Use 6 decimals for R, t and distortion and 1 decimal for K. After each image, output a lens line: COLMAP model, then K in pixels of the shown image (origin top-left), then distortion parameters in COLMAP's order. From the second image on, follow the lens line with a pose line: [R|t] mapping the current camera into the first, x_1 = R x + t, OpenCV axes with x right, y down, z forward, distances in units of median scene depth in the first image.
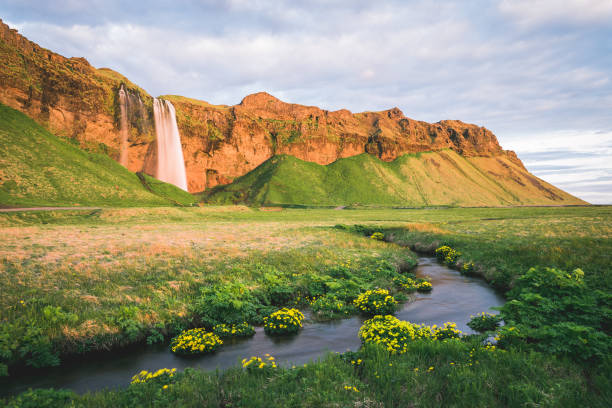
lens RADIAL K [[455.8, 0, 309.6], [0, 455.8, 206.5], [0, 0, 1]] dist [-0.030069, 0.043198]
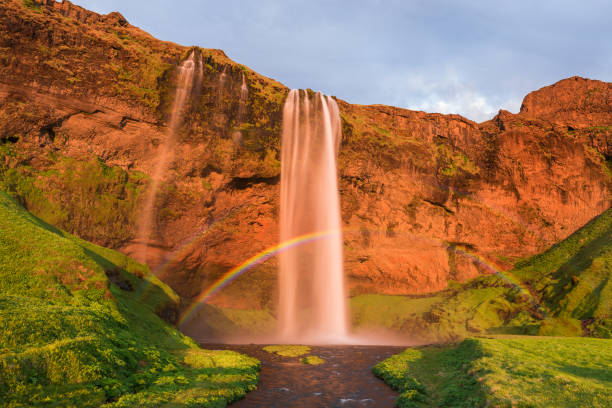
lens RADIAL K [[430.3, 0, 307.9], [0, 430.3, 203.1], [0, 0, 1]] dist [-0.002547, 0.008232]
pose [[0.748183, -0.153866, -0.645405, -0.049904], [-0.027324, 0.964768, -0.261678, -0.001287], [0.662930, 0.213419, 0.717619, 0.697722]]
